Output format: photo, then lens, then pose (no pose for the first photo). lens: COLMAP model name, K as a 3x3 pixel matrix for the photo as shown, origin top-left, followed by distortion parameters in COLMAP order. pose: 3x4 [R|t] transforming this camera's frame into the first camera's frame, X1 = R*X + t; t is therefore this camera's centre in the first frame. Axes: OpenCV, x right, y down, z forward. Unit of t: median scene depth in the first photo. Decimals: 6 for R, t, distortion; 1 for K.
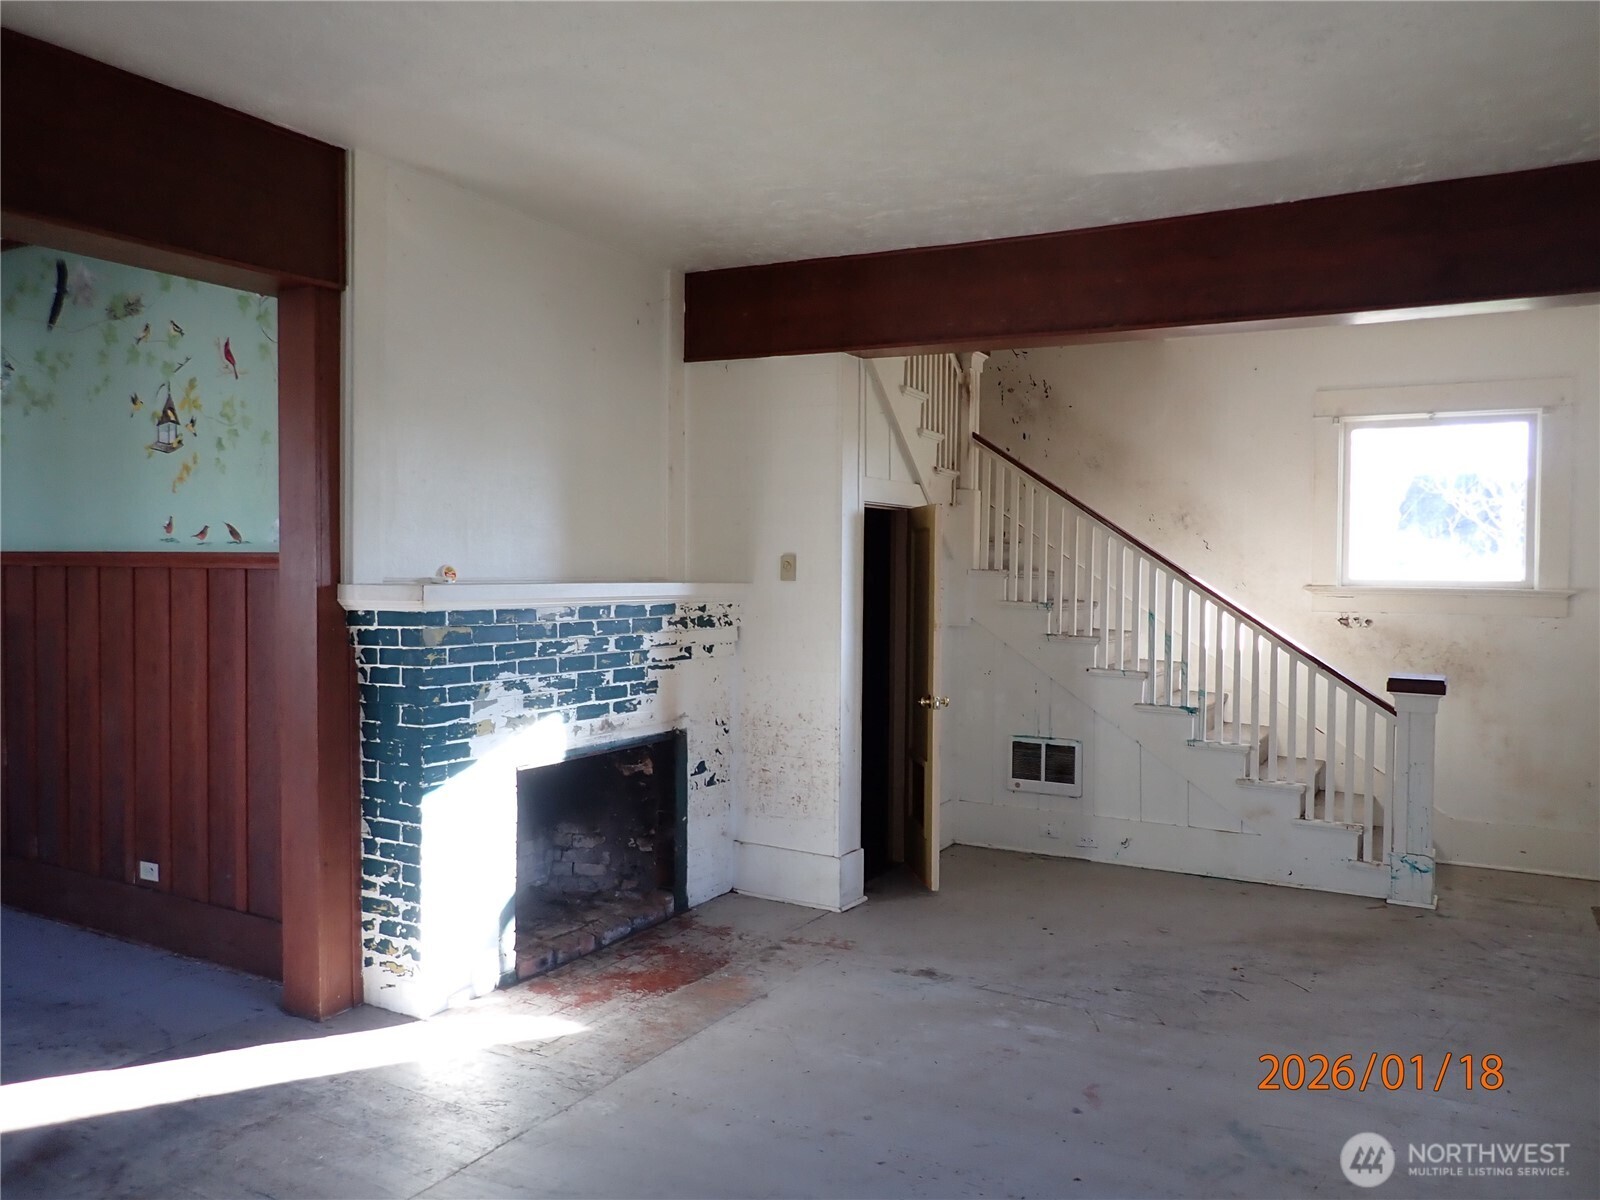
lens RADIAL K [[1171.9, 0, 799.8], [0, 1171.9, 597.9], [0, 0, 1]] dist [0.003958, -0.005600]
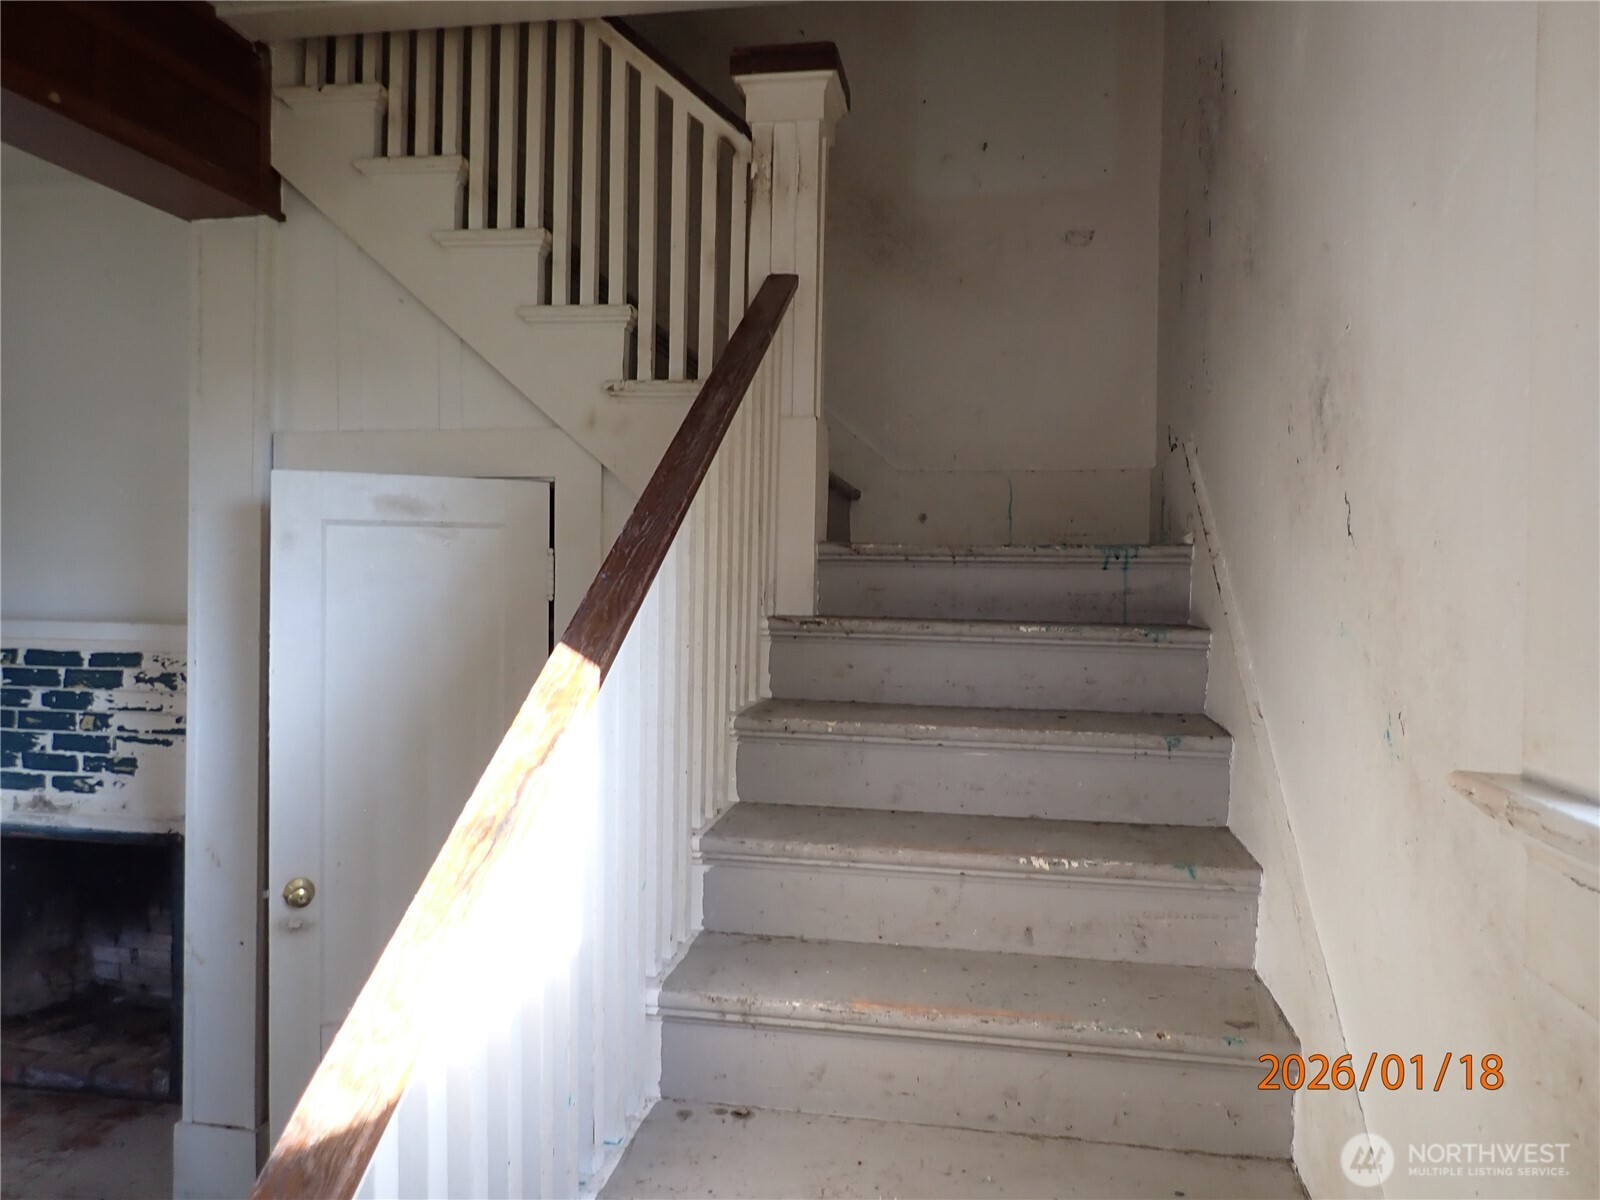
lens RADIAL K [[1171.9, 0, 799.8], [0, 1171.9, 603.8], [0, 0, 1]] dist [0.003958, -0.005600]
pose [[0.329862, 0.002159, -0.944027, 0.716687], [-0.034638, 0.999352, -0.009817, -0.032538], [0.943394, 0.035938, 0.329723, 1.181994]]
